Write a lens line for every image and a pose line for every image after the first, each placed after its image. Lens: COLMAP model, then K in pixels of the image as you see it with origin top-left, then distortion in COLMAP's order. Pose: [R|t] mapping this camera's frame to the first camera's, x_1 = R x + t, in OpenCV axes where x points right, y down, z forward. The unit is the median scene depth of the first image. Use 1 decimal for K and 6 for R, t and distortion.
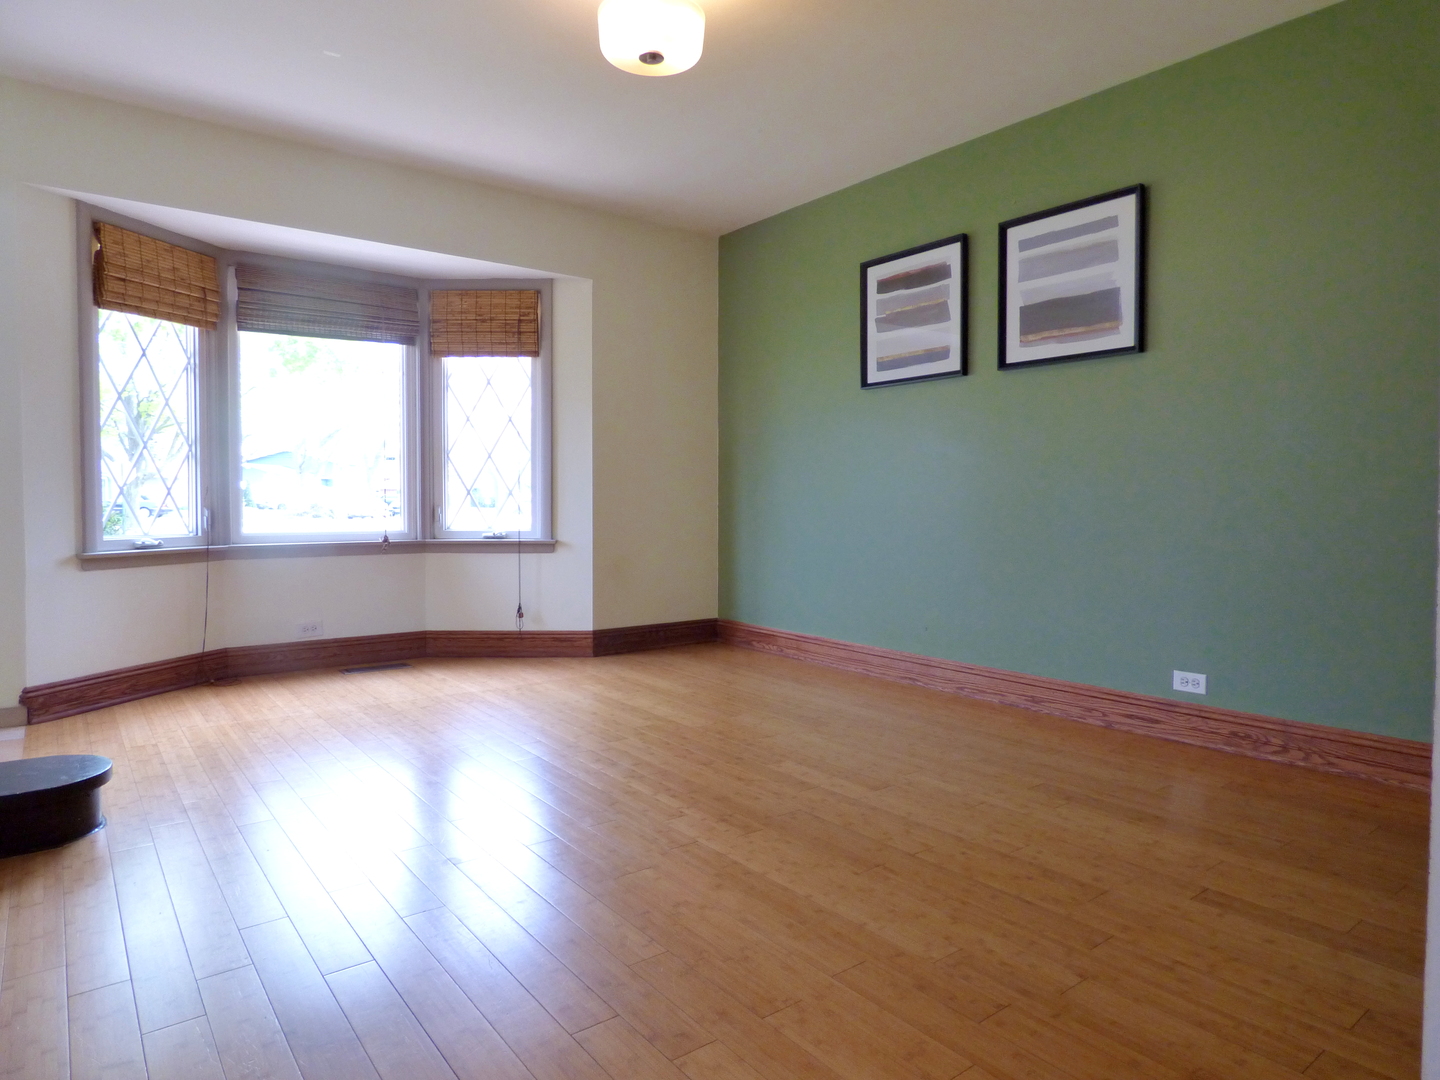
lens RADIAL K [[861.9, 0, 726.1], [0, 861.9, 532.8], [0, 0, 1]] dist [-0.030219, 0.015129]
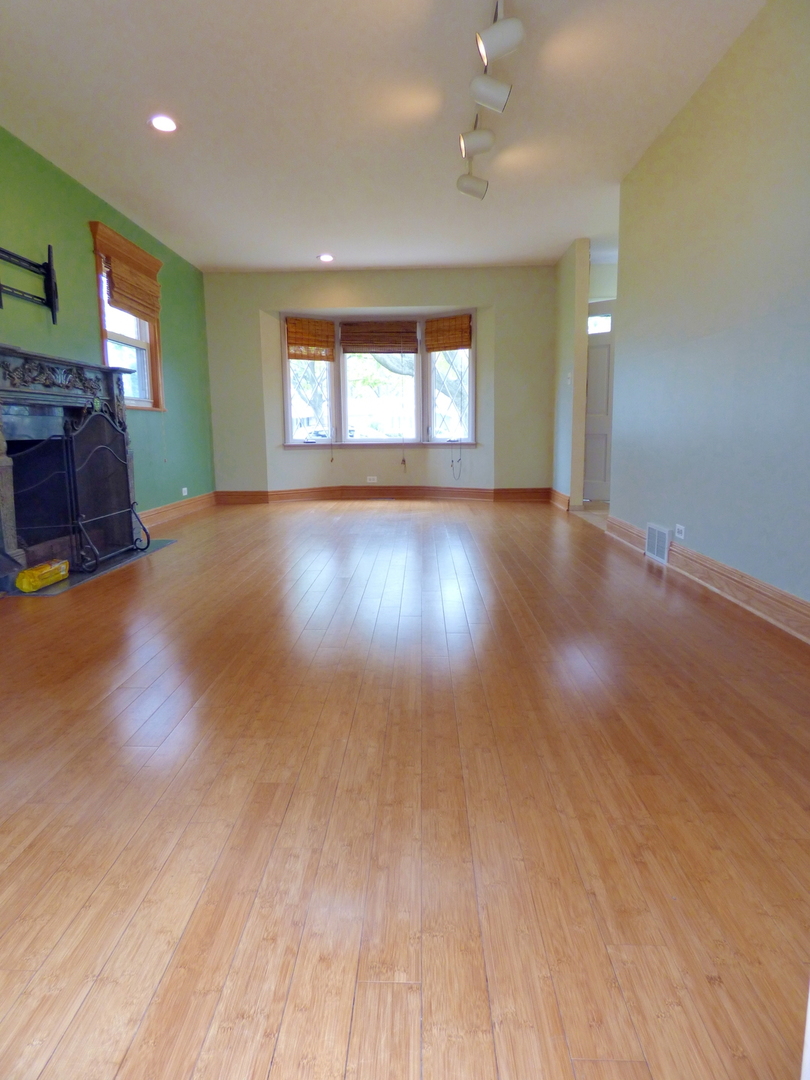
lens RADIAL K [[646.4, 0, 404.8], [0, 646.4, 538.4], [0, 0, 1]] dist [-0.030219, 0.015129]
pose [[0.766246, 0.097373, -0.635127, 0.725833], [-0.014761, 0.990858, 0.134102, 0.033925], [0.642378, -0.093380, 0.760678, -0.294800]]
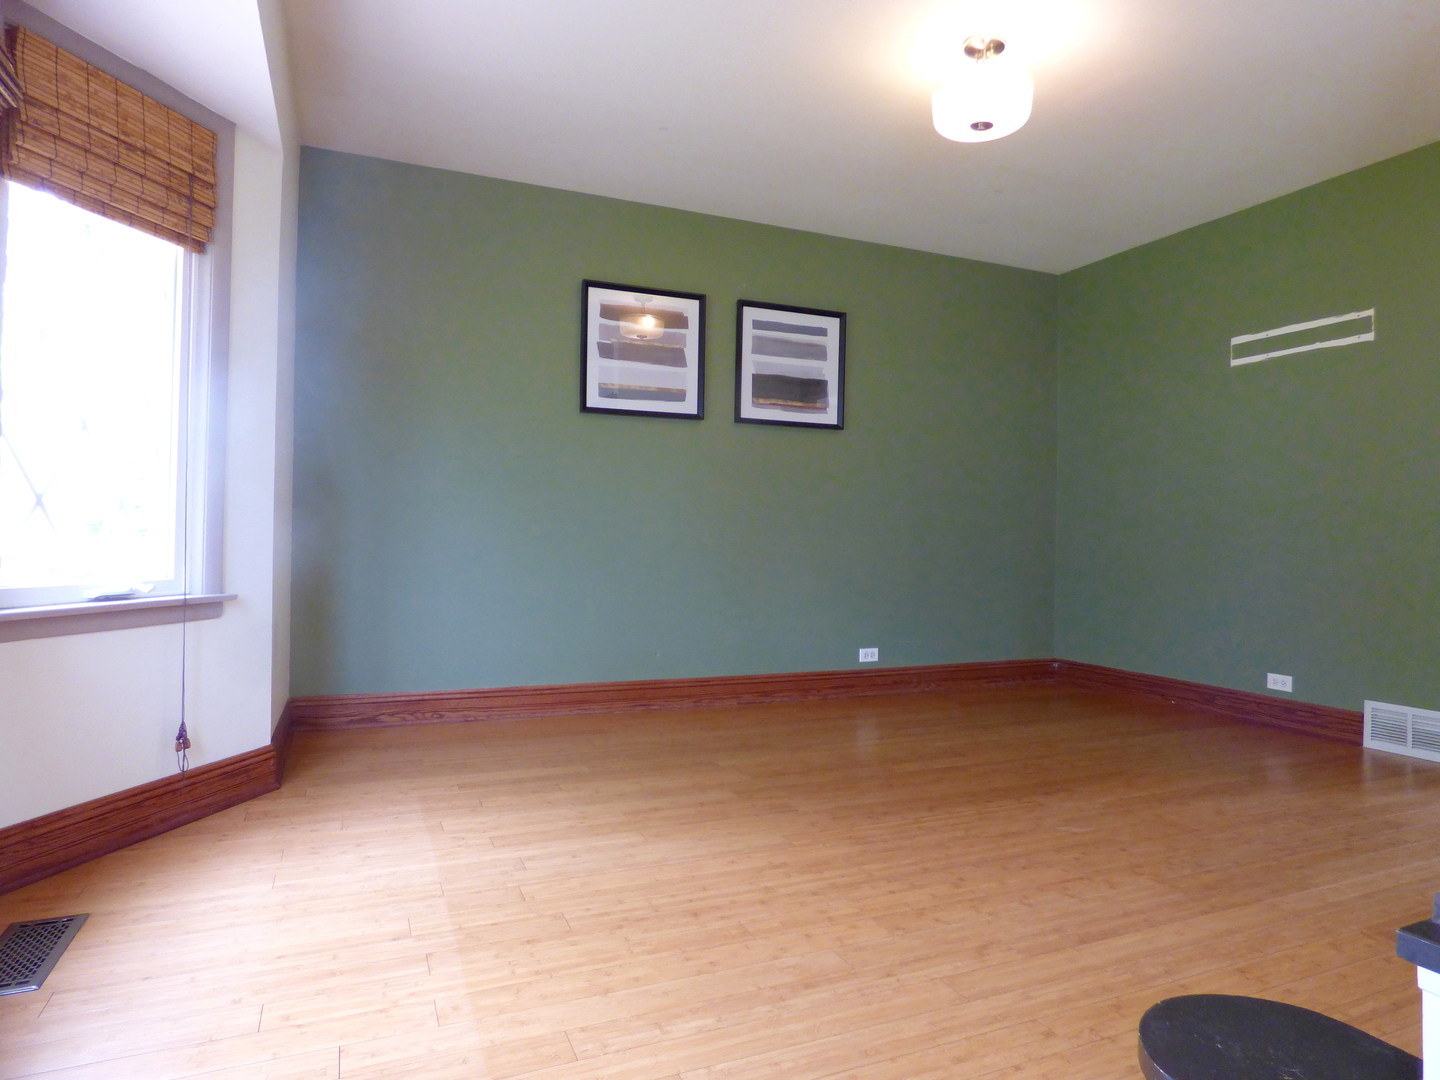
lens RADIAL K [[861.9, 0, 722.4], [0, 861.9, 539.2], [0, 0, 1]] dist [-0.030219, 0.015129]
pose [[0.263996, 0.001181, 0.964523, -0.720911], [0.024846, 0.999659, -0.008025, -0.016628], [-0.964204, 0.026083, 0.263876, 0.616477]]
